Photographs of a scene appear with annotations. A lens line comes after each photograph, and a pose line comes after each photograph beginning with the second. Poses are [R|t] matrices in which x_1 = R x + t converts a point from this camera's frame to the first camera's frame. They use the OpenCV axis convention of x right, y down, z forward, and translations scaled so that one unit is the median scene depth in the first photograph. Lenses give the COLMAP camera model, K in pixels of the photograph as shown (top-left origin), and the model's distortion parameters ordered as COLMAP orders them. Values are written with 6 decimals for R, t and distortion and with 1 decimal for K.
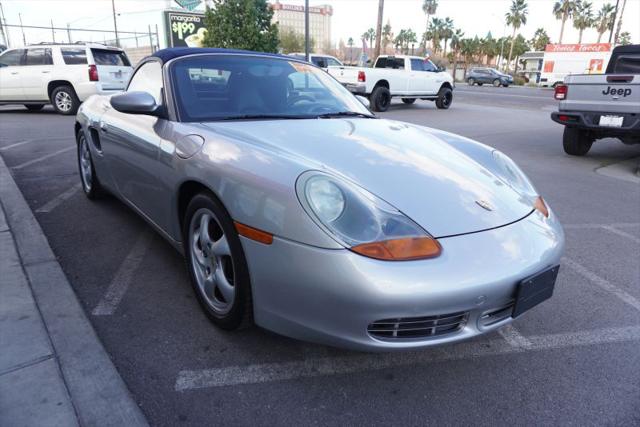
lens RADIAL K [[427.7, 0, 317.8], [0, 427.7, 210.5], [0, 0, 1]] dist [-0.042121, 0.030866]
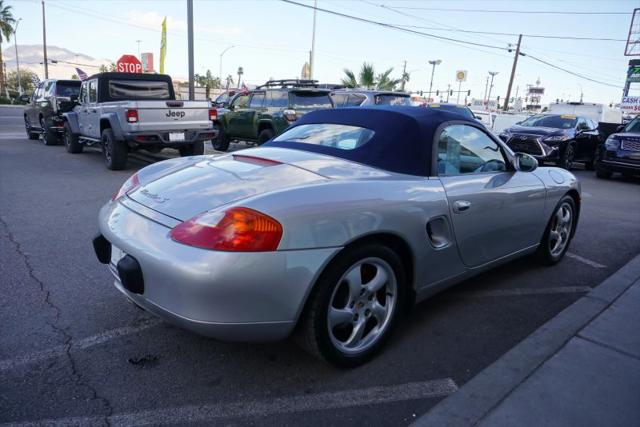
lens RADIAL K [[427.7, 0, 319.7], [0, 427.7, 210.4], [0, 0, 1]] dist [-0.042121, 0.030866]
pose [[-0.039494, -0.262340, 0.964167, -1.031887], [0.260520, 0.928843, 0.263400, -0.382332], [-0.964660, 0.261587, 0.031661, 0.991415]]
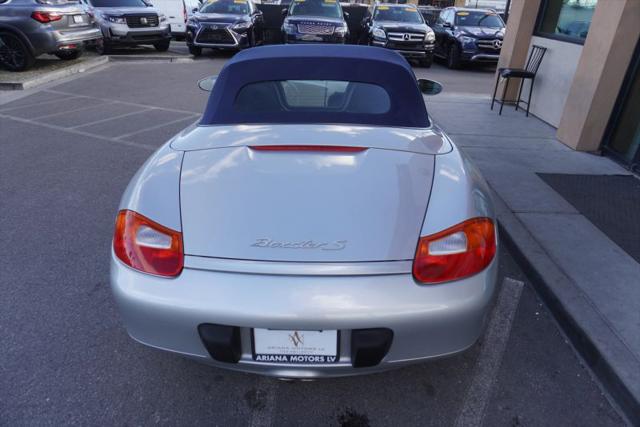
lens RADIAL K [[427.7, 0, 318.9], [0, 427.7, 210.8], [0, 0, 1]] dist [-0.042121, 0.030866]
pose [[-0.764405, -0.334354, 0.551264, -0.692098], [0.150965, 0.738434, 0.657210, -0.601693], [-0.626813, 0.585596, -0.513987, 1.406384]]
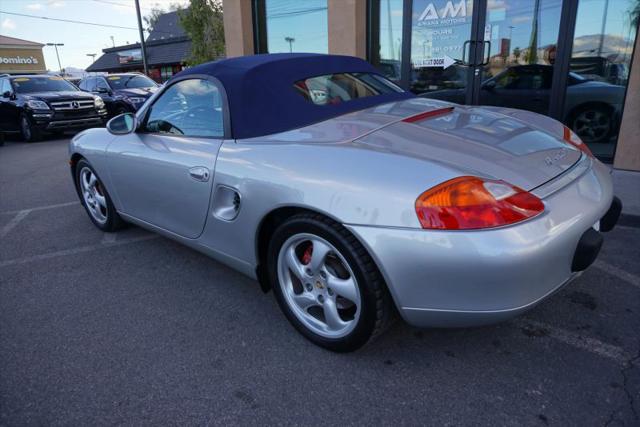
lens RADIAL K [[427.7, 0, 321.6], [0, 427.7, 214.2], [0, 0, 1]] dist [-0.042121, 0.030866]
pose [[-0.981396, 0.071319, -0.178255, -0.093723], [-0.047292, 0.810040, 0.584465, -0.528945], [0.186077, 0.582022, -0.791597, 1.605339]]
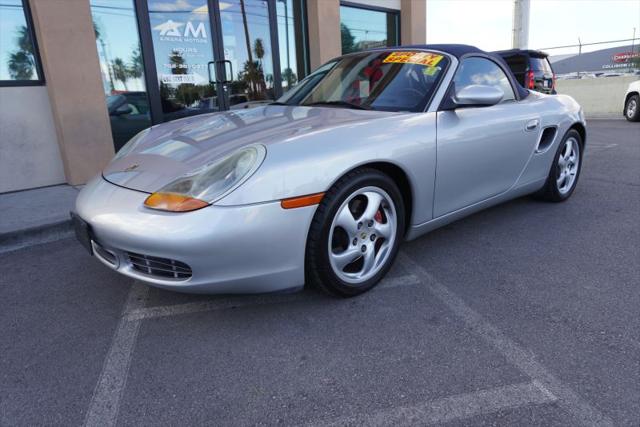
lens RADIAL K [[419.7, 0, 323.9], [0, 419.7, 215.8], [0, 0, 1]] dist [-0.030146, 0.003898]
pose [[0.057636, 0.247537, -0.967163, 0.732700], [-0.262564, 0.938426, 0.224535, -0.135662], [0.963192, 0.241001, 0.119082, 0.650264]]
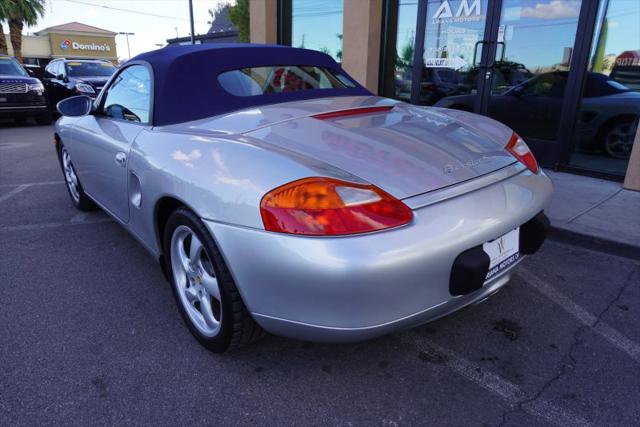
lens RADIAL K [[427.7, 0, 321.8], [0, 427.7, 212.9], [0, 0, 1]] dist [-0.042121, 0.030866]
pose [[-0.997898, -0.012337, -0.063620, -0.278441], [-0.047616, 0.805506, 0.590672, -0.522421], [0.043959, 0.592460, -0.804400, 1.606036]]
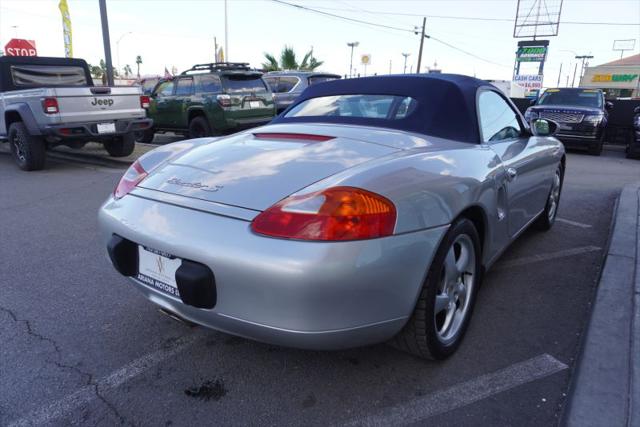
lens RADIAL K [[427.7, 0, 319.9], [0, 427.7, 212.2], [0, 0, 1]] dist [-0.042121, 0.030866]
pose [[-0.247661, -0.281167, 0.927151, -0.930338], [0.277387, 0.896325, 0.345915, -0.402273], [-0.928289, 0.342849, -0.143993, 1.171799]]
